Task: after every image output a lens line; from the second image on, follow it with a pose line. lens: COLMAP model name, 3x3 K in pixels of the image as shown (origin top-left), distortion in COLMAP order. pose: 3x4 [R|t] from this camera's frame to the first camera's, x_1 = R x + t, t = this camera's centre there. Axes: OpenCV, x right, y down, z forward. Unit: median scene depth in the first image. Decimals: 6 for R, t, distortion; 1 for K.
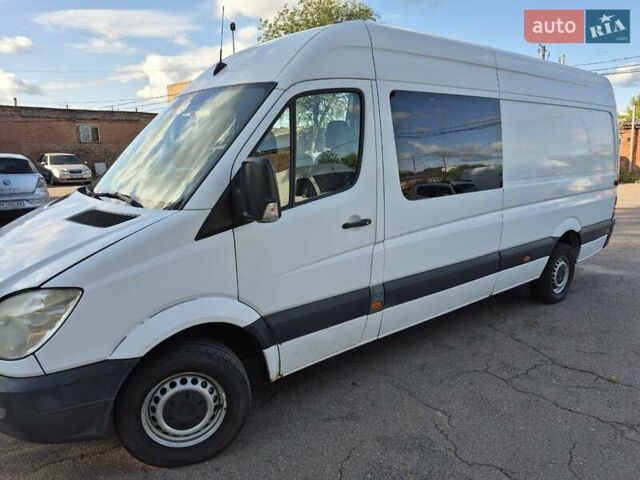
lens RADIAL K [[440.2, 0, 321.2], [0, 440.2, 241.9], [0, 0, 1]] dist [0.081348, -0.080648]
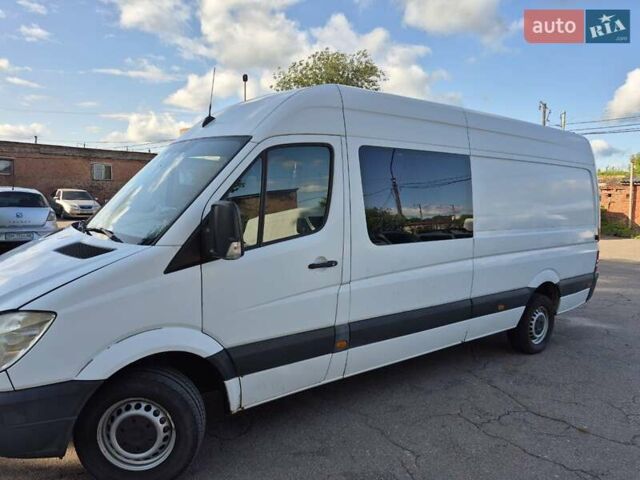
lens RADIAL K [[444.3, 0, 318.2], [0, 444.3, 238.0], [0, 0, 1]] dist [0.076090, -0.079253]
pose [[0.998885, 0.038490, -0.027334, 0.091996], [-0.041157, 0.993633, -0.104881, 0.007321], [0.023123, 0.105889, 0.994109, -0.077624]]
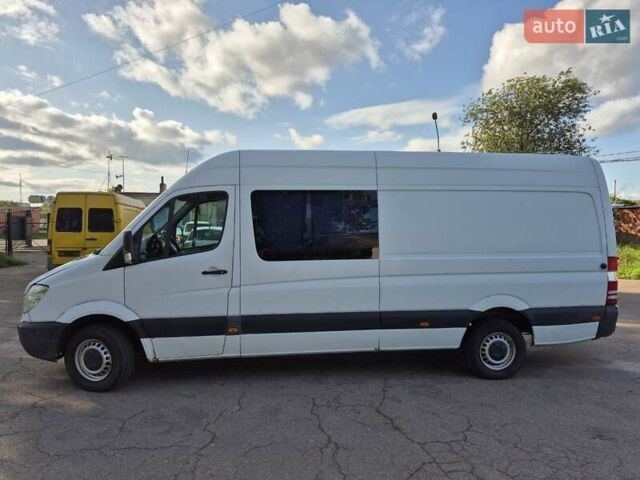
lens RADIAL K [[444.3, 0, 318.2], [0, 444.3, 238.0], [0, 0, 1]] dist [0.076090, -0.079253]
pose [[0.851438, 0.026346, -0.523792, 1.184213], [-0.115250, 0.983723, -0.137862, 0.014611], [0.511635, 0.177748, 0.840616, -0.174877]]
